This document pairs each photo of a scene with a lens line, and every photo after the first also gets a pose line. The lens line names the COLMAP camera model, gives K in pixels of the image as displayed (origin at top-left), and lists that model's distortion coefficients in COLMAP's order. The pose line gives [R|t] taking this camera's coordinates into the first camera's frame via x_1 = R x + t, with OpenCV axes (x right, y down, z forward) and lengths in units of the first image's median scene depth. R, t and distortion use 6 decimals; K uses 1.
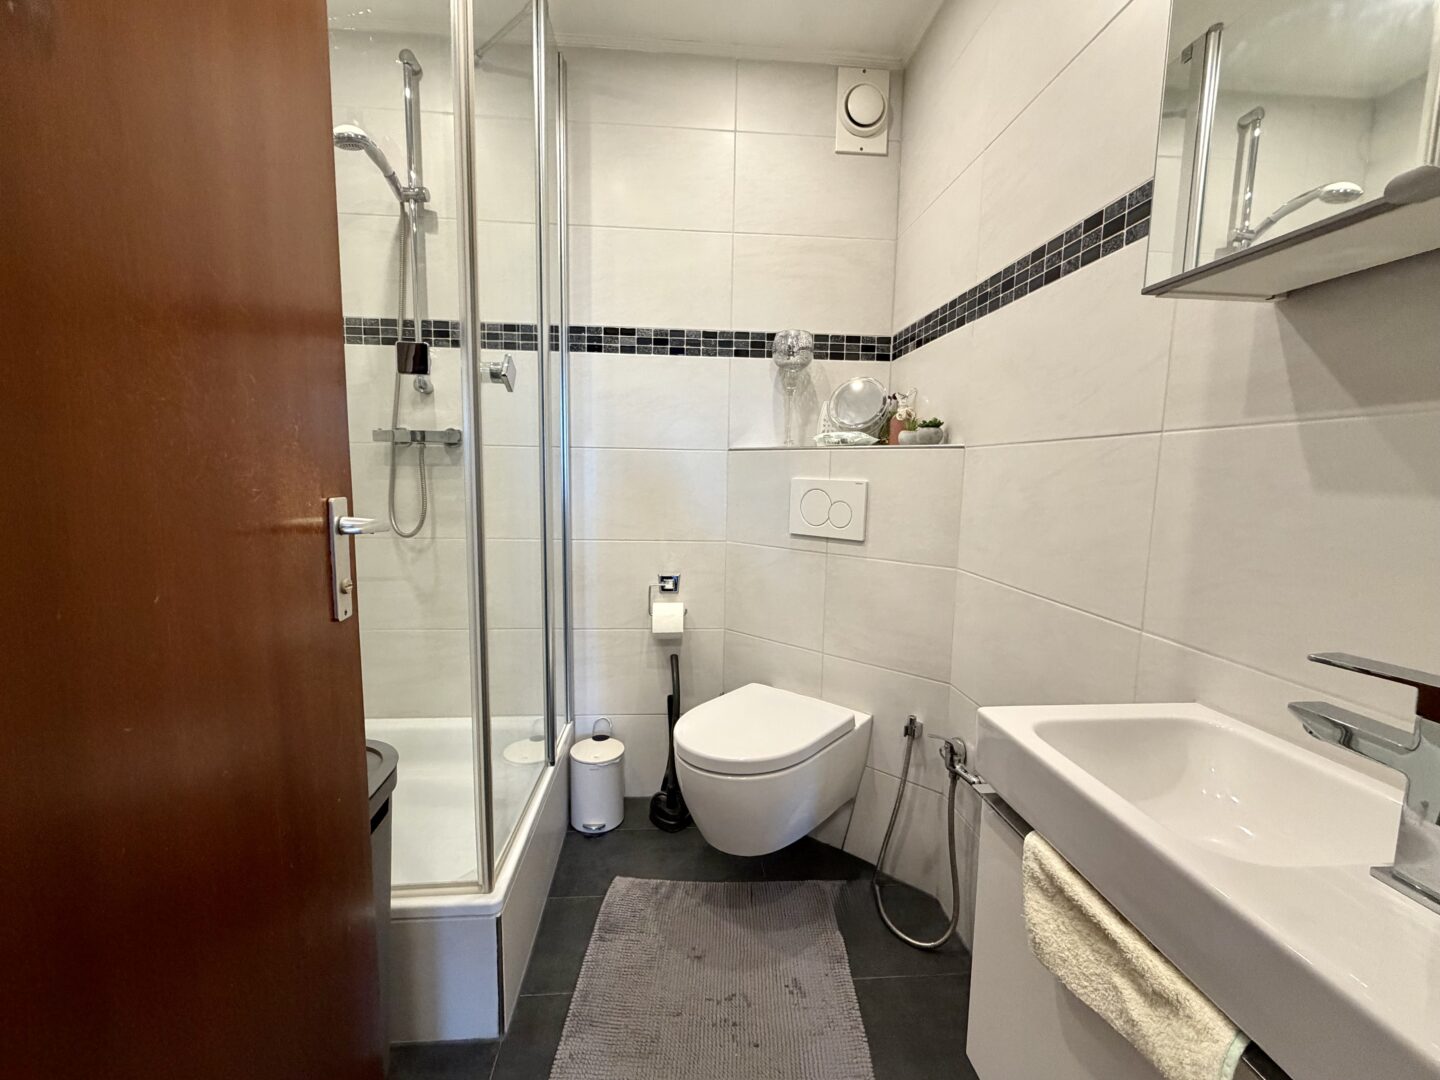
lens RADIAL K [[587.4, 0, 718.3], [0, 587.4, 539.9], [0, 0, 1]] dist [-0.002283, 0.000183]
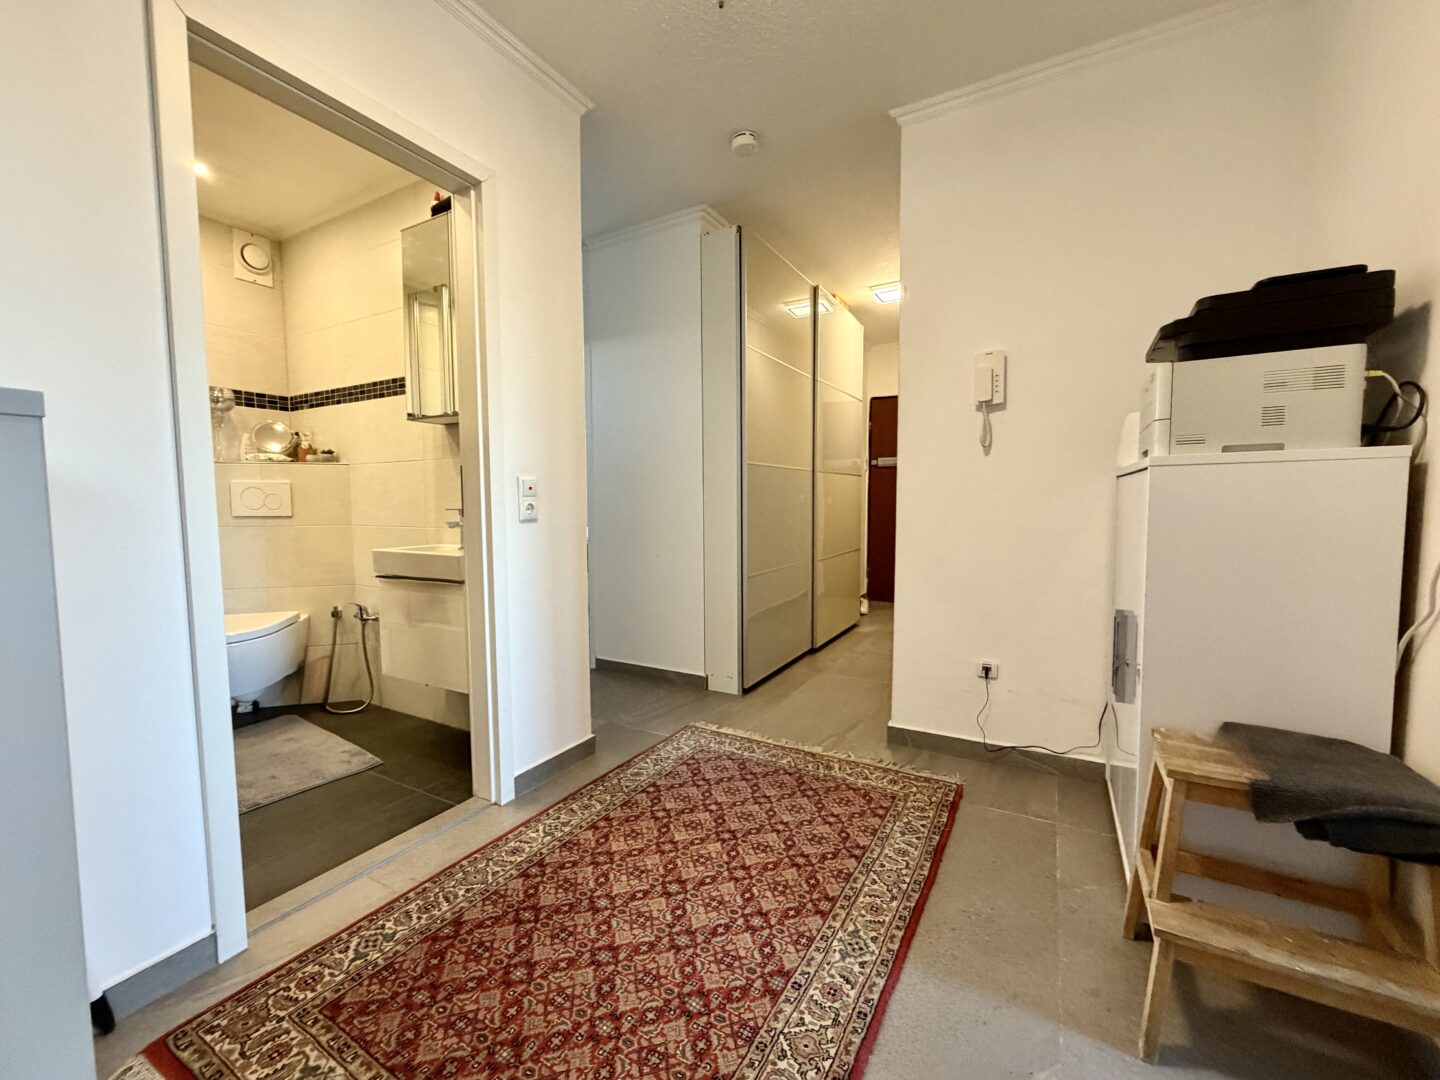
lens RADIAL K [[587.4, 0, 718.3], [0, 587.4, 540.7], [0, 0, 1]] dist [-0.002283, 0.000183]
pose [[0.548813, -0.076982, 0.832393, -0.510647], [0.110666, 0.993677, 0.018934, 0.179804], [-0.828588, 0.081726, 0.553862, -1.007444]]
